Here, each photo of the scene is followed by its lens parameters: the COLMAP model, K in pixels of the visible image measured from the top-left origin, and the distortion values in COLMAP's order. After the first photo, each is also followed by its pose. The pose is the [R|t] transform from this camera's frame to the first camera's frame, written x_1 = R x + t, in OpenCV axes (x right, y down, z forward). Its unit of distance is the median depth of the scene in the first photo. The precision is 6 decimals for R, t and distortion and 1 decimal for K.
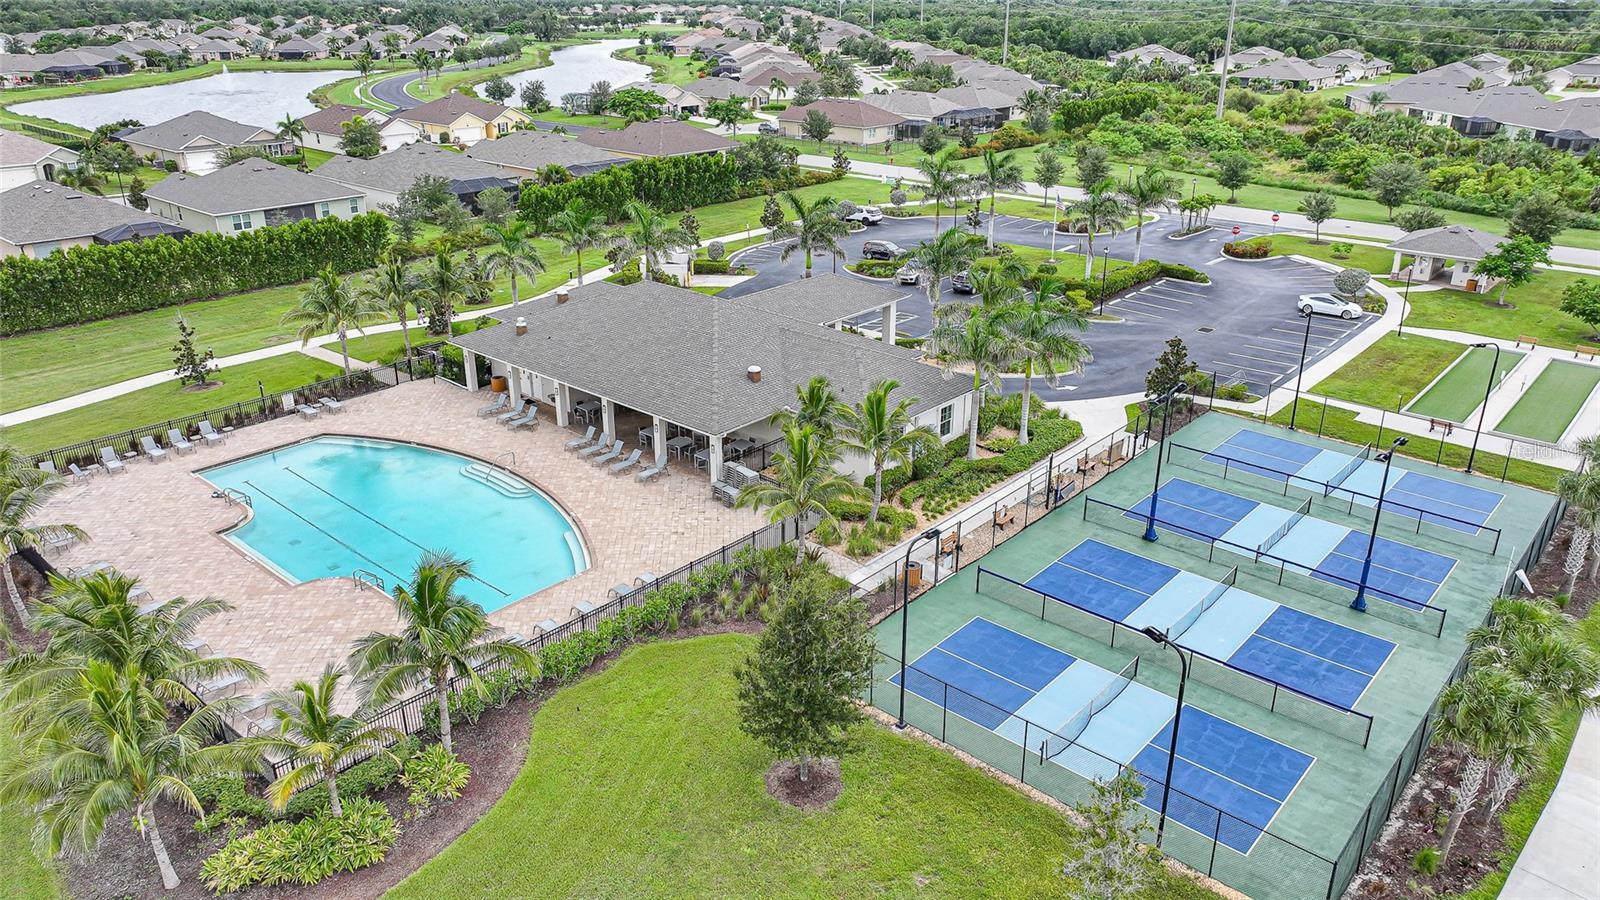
lens RADIAL K [[1118.4, 0, 800.0], [0, 1118.4, 450.0], [0, 0, 1]] dist [0.005926, 0.001687]
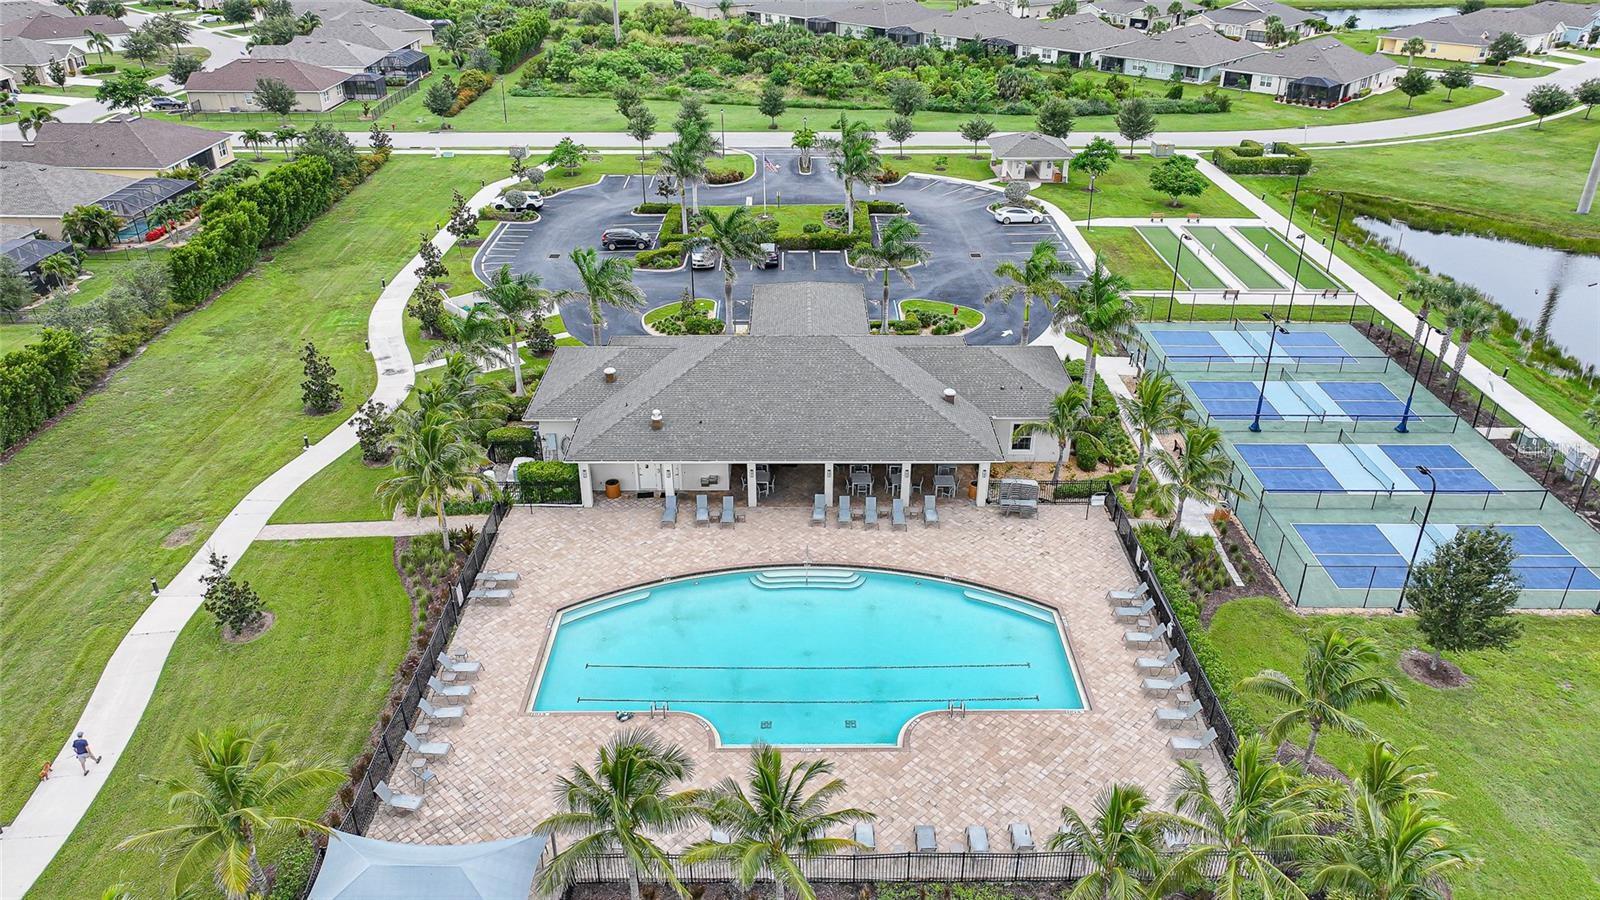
lens RADIAL K [[1094.2, 0, 800.0], [0, 1094.2, 450.0], [0, 0, 1]] dist [0.004067, 0.000415]
pose [[0.748478, -0.318101, 0.581887, -0.699752], [0.255606, 0.948032, 0.189478, -0.230310], [-0.611921, 0.006914, 0.790889, 0.211883]]
